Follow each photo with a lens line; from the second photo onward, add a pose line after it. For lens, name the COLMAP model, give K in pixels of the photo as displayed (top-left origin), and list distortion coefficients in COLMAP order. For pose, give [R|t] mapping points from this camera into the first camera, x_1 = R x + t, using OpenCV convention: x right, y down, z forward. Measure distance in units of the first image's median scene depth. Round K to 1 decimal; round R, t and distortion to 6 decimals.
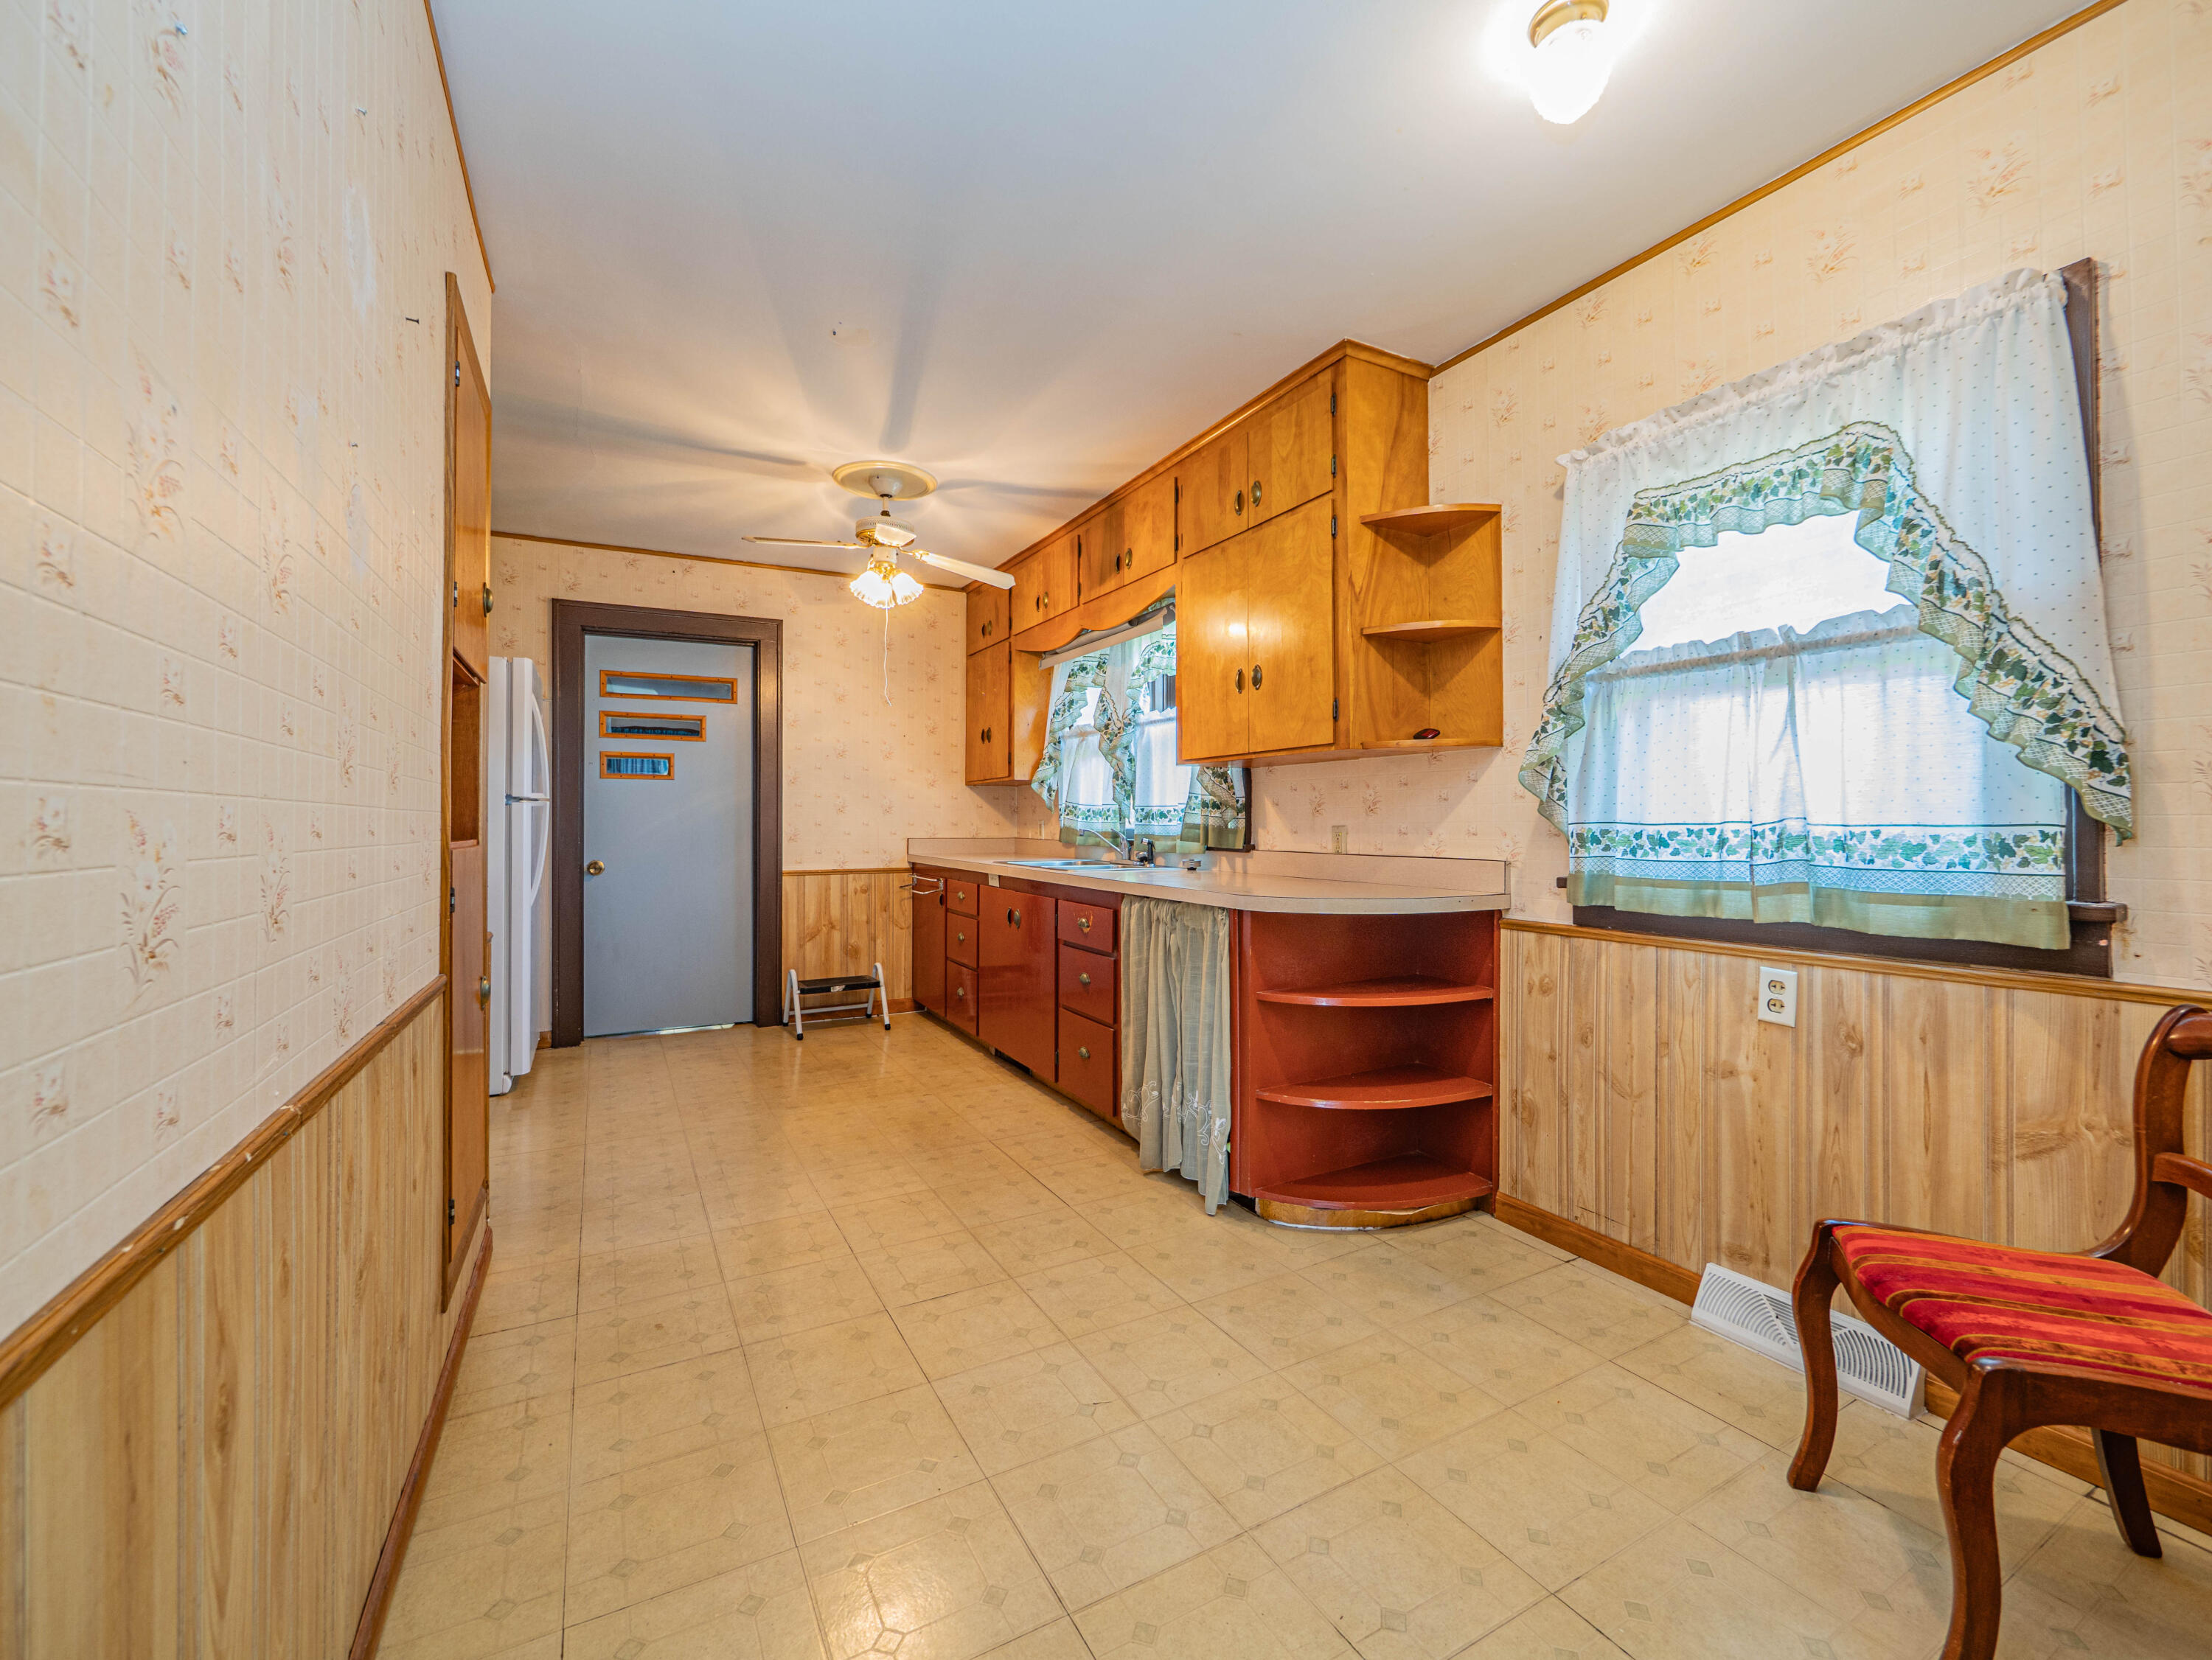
lens RADIAL K [[916.0, 0, 1099.8], [0, 916.0, 824.0], [0, 0, 1]] dist [-0.007572, 0.000074]
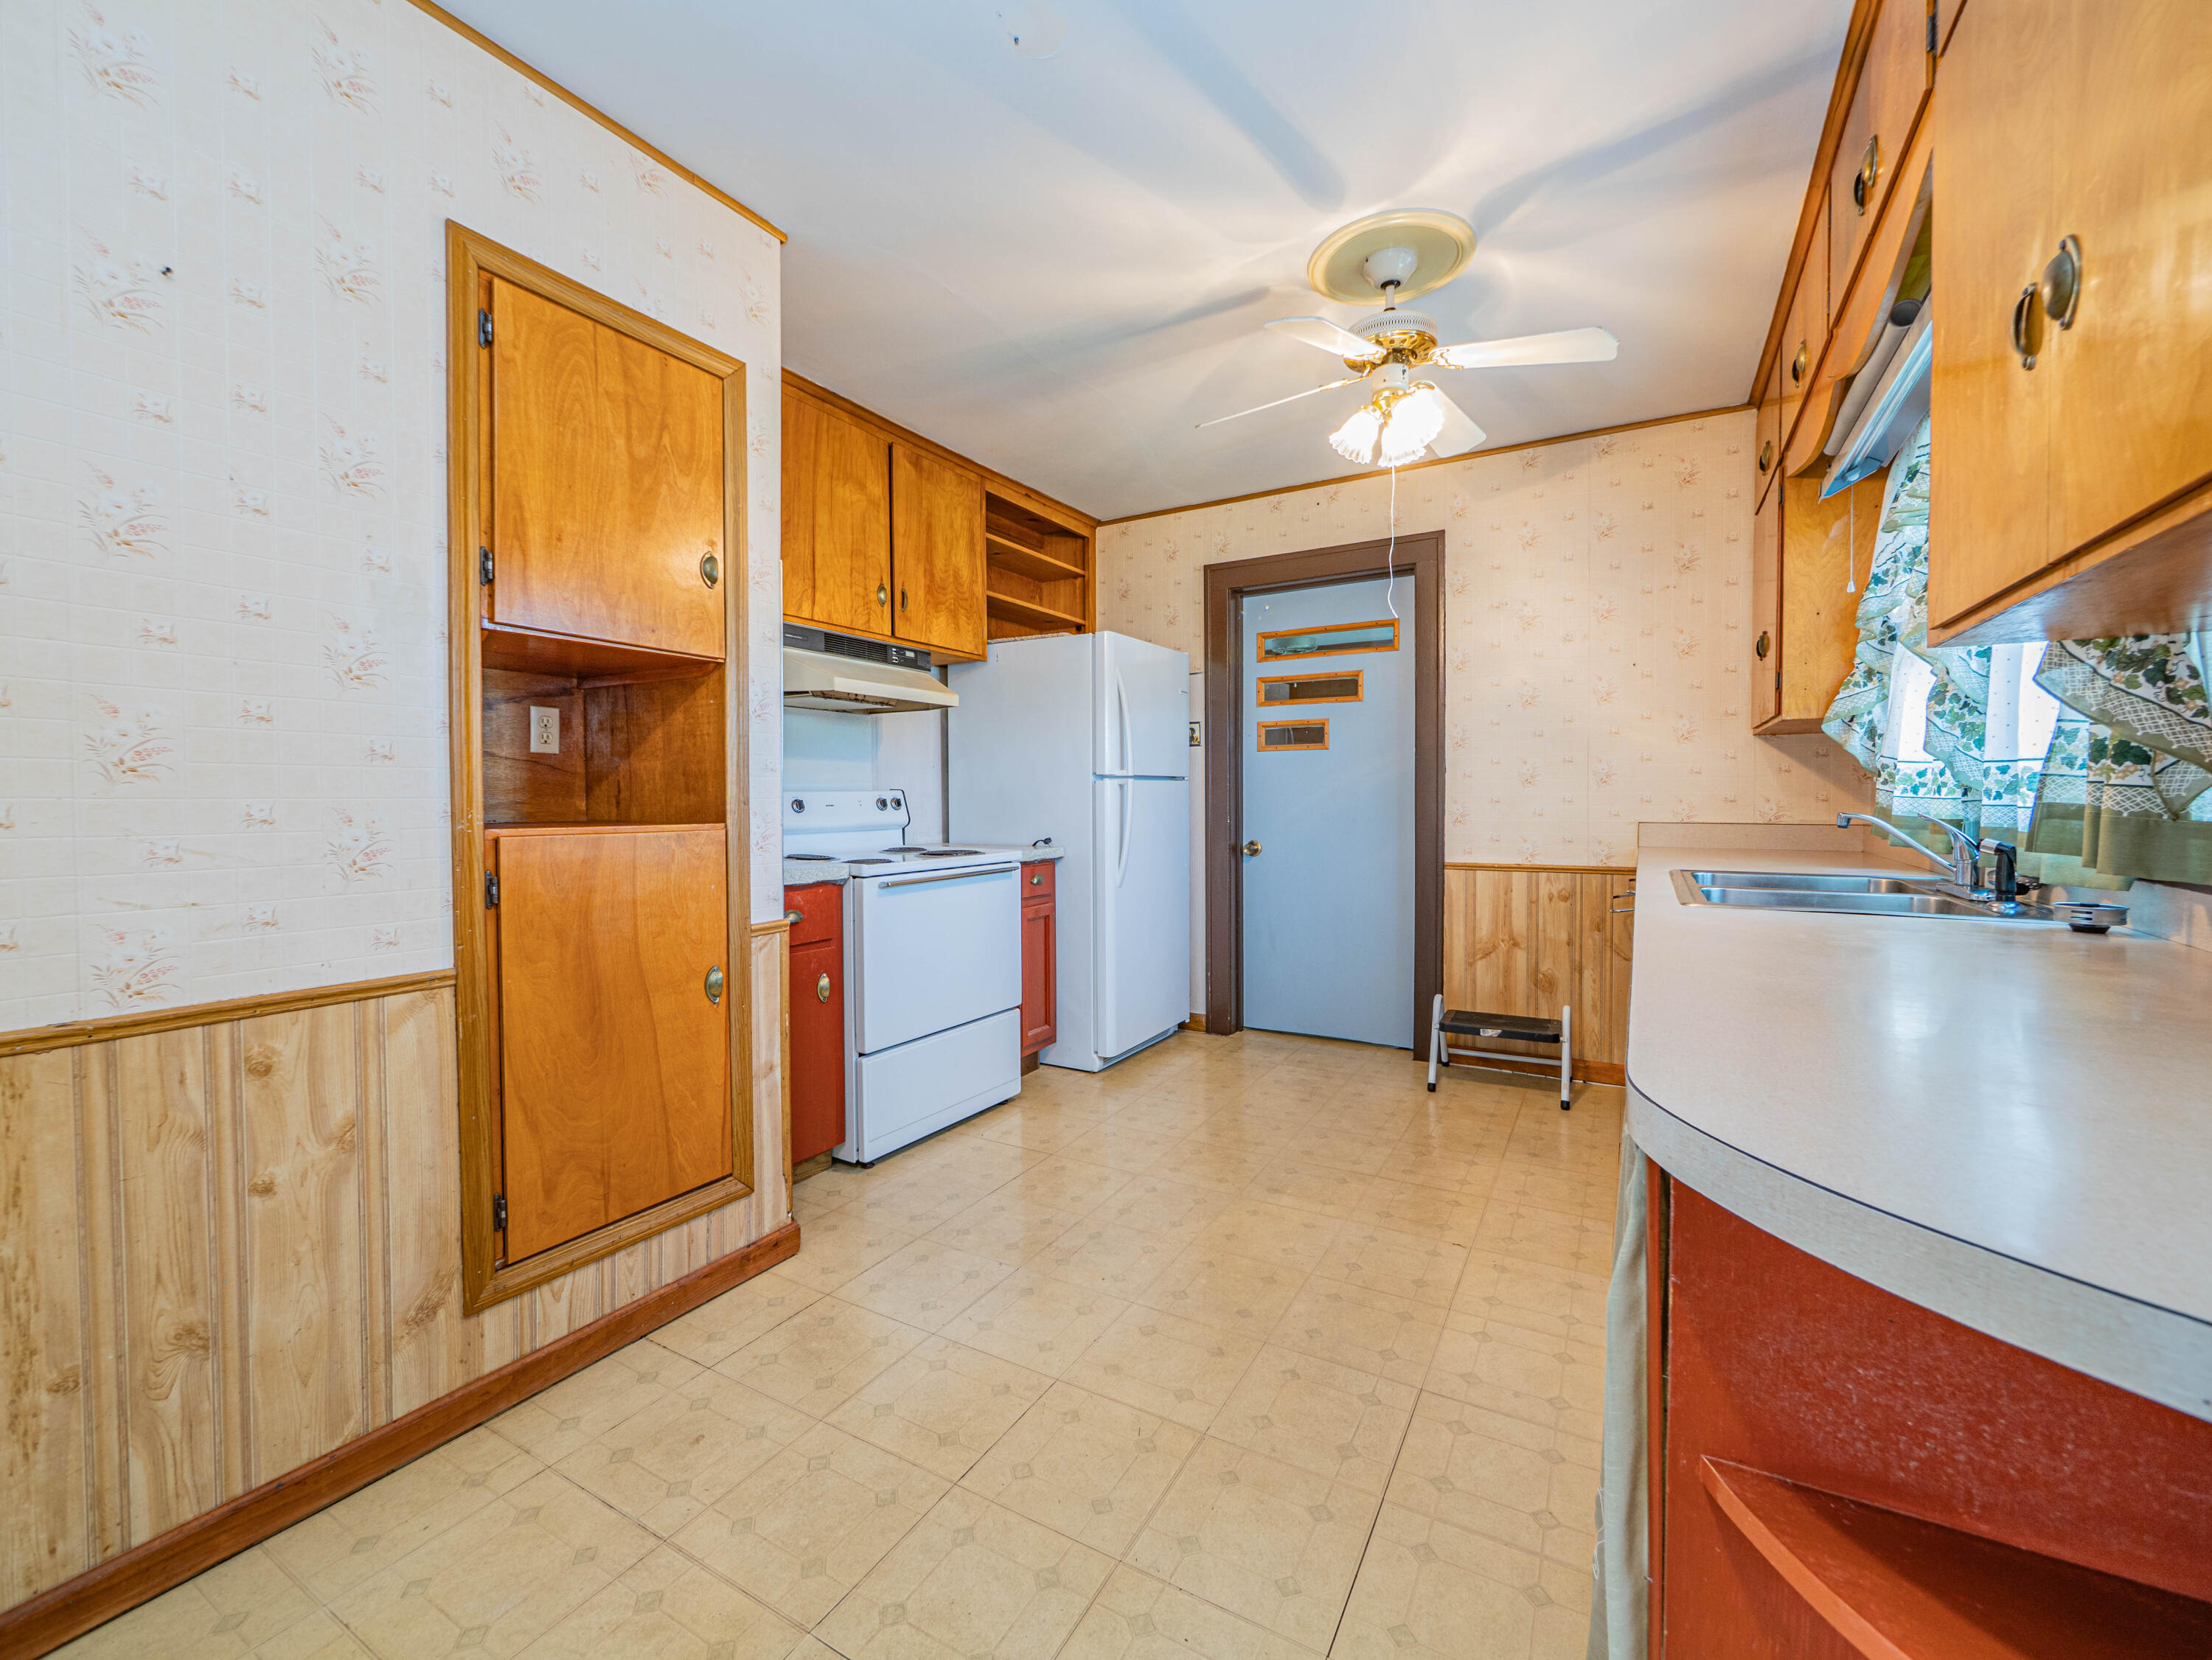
lens RADIAL K [[916.0, 0, 1113.0], [0, 916.0, 823.1], [0, 0, 1]] dist [-0.007572, 0.000074]
pose [[0.527813, 0.020746, -0.849107, 0.204201], [0.005016, 0.999608, 0.027541, -0.005015], [0.849346, -0.018795, 0.527502, 0.488998]]
